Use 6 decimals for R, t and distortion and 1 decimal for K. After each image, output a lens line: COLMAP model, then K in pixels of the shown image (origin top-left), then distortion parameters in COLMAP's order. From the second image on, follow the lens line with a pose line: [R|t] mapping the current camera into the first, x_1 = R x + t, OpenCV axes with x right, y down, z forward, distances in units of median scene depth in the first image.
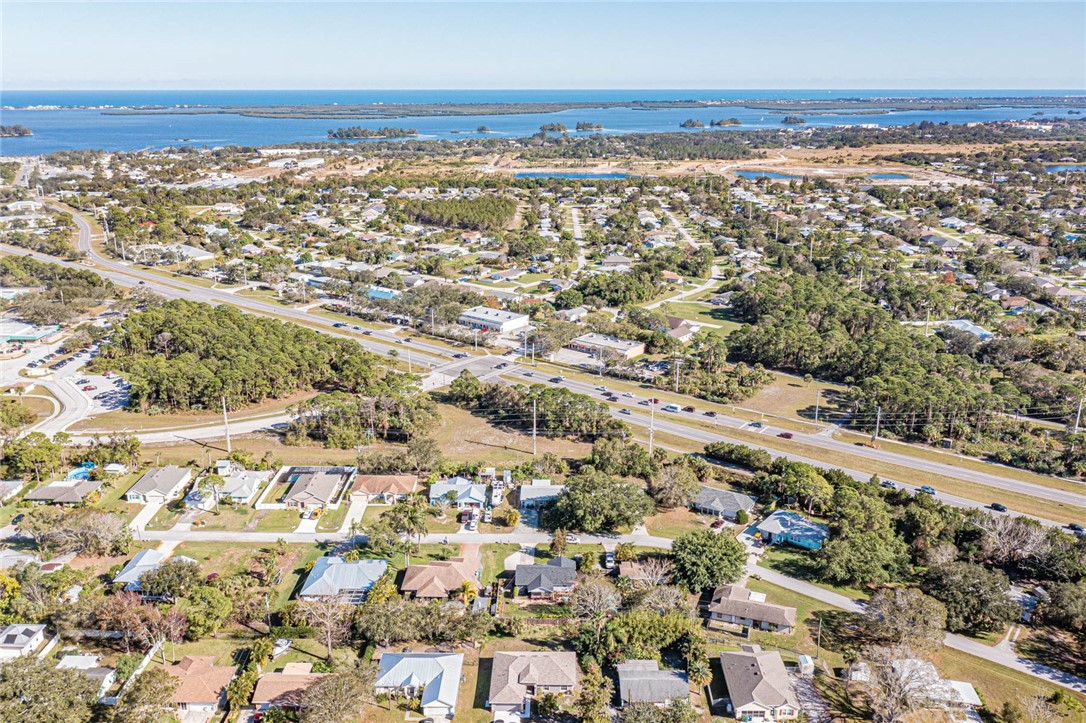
lens RADIAL K [[863.9, 0, 545.2], [0, 863.9, 363.0], [0, 0, 1]] dist [-0.023830, -0.003327]
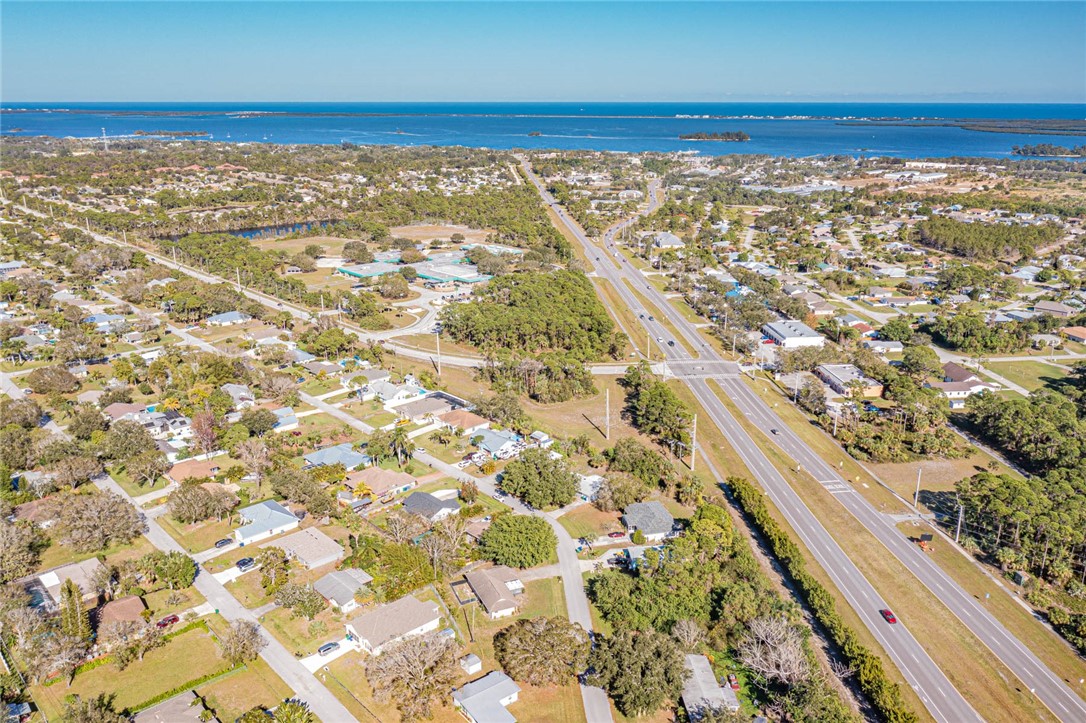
lens RADIAL K [[863.9, 0, 545.5], [0, 863.9, 359.1], [0, 0, 1]] dist [-0.023830, -0.003327]
pose [[0.676376, 0.204118, -0.707708, 0.584637], [-0.216931, 0.973421, 0.073429, -0.045073], [0.703887, 0.103858, 0.702679, 0.173358]]
